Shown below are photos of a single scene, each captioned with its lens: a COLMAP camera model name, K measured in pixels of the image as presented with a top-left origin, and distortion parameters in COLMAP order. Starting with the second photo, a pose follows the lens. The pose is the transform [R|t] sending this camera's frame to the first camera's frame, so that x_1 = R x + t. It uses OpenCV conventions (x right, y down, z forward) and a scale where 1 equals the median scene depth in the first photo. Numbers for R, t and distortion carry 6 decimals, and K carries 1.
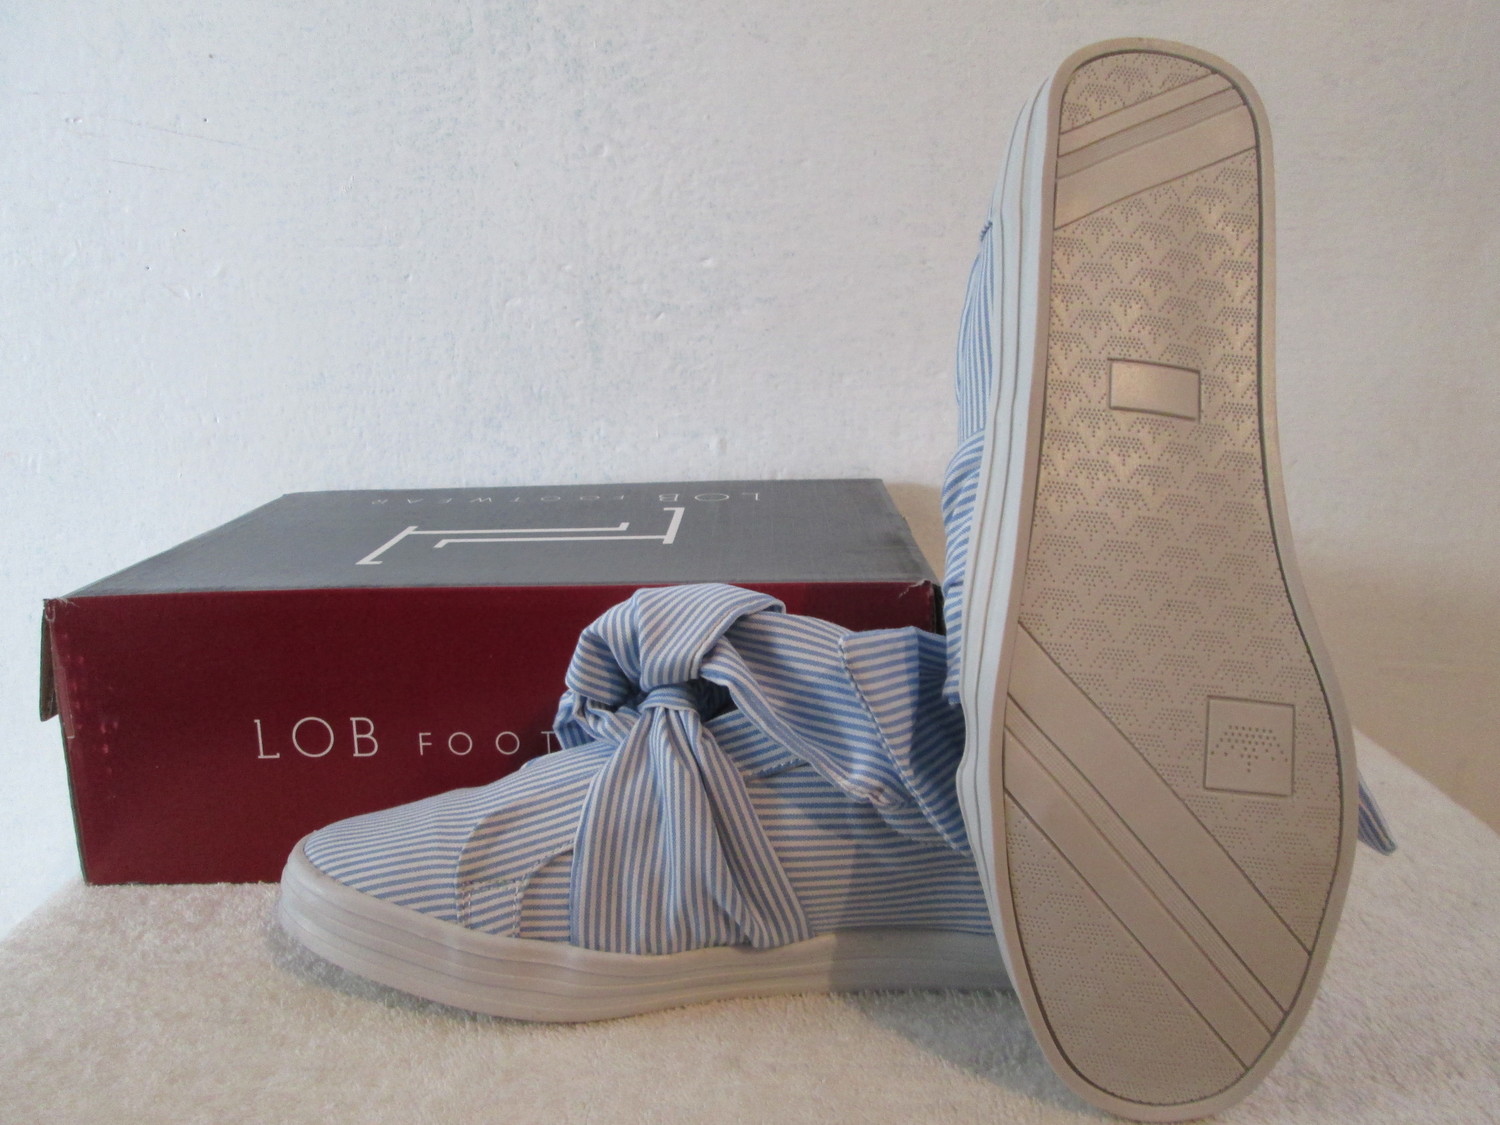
lens RADIAL K [[1219.1, 0, 739.5], [0, 1219.1, 537.4], [0, 0, 1]] dist [-0.049908, 0.030594]
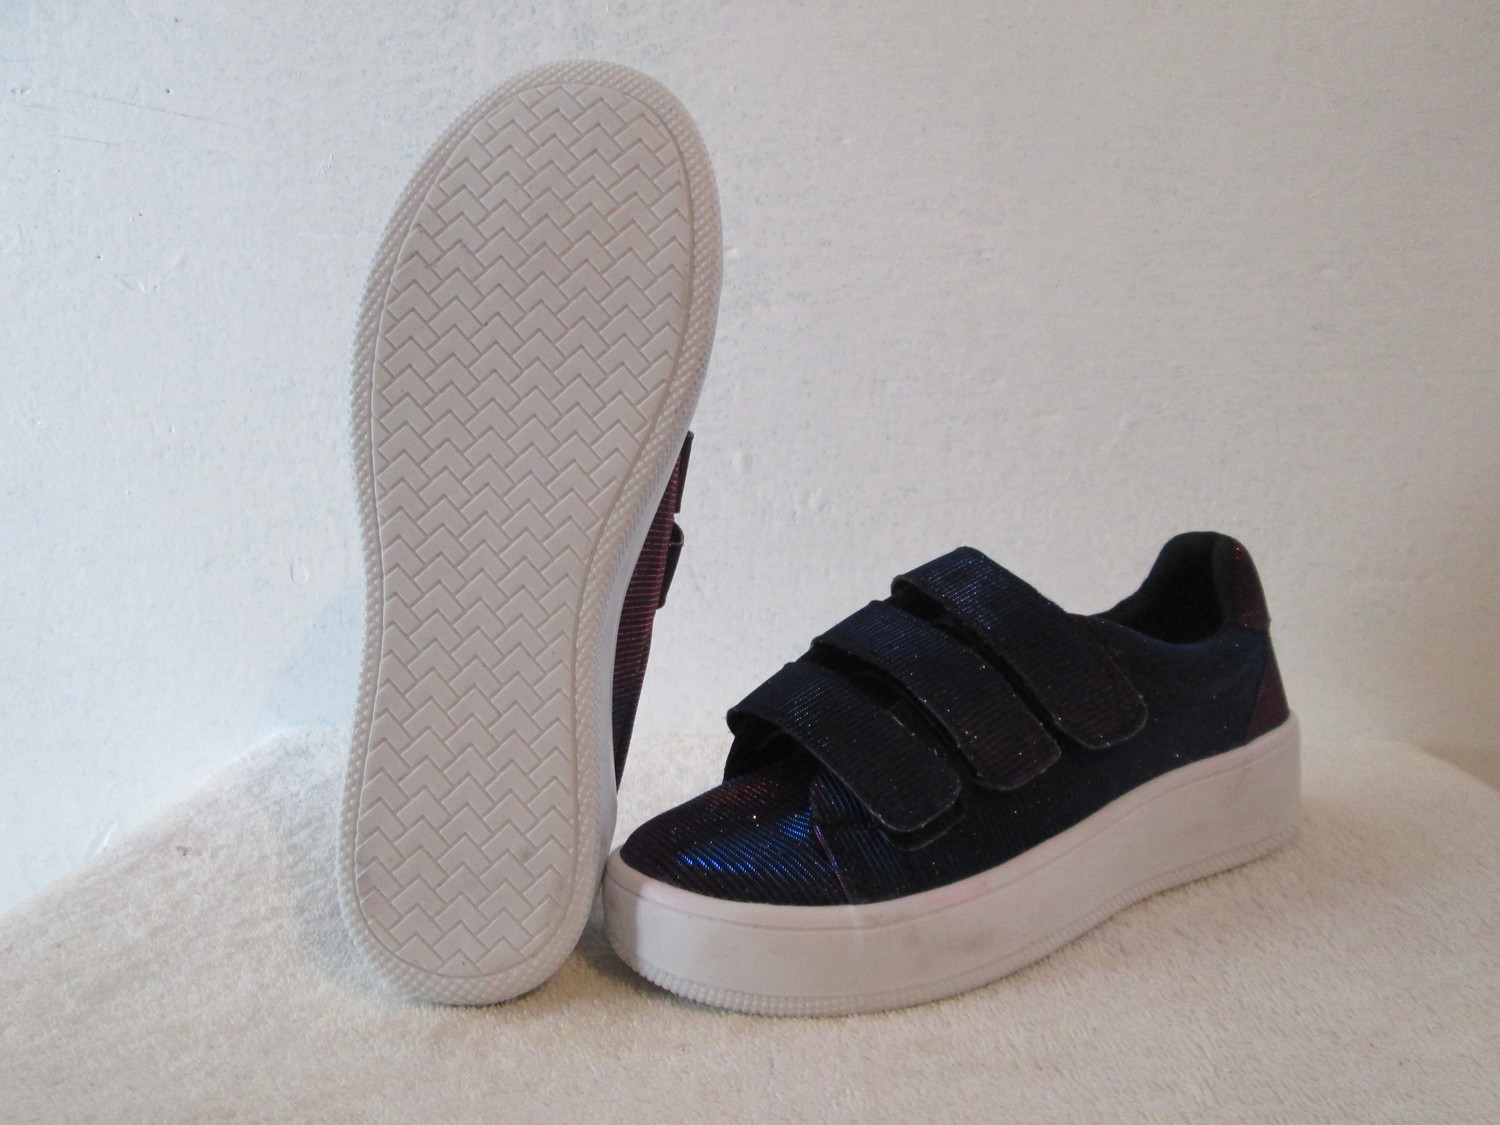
lens RADIAL K [[1219.1, 0, 745.3], [0, 1219.1, 553.1], [0, 0, 1]] dist [-0.049908, 0.030594]
pose [[0.999945, 0.008180, -0.006555, -0.009323], [-0.008560, 0.998144, -0.060286, 0.042922], [0.006049, 0.060339, 0.998160, 0.136799]]
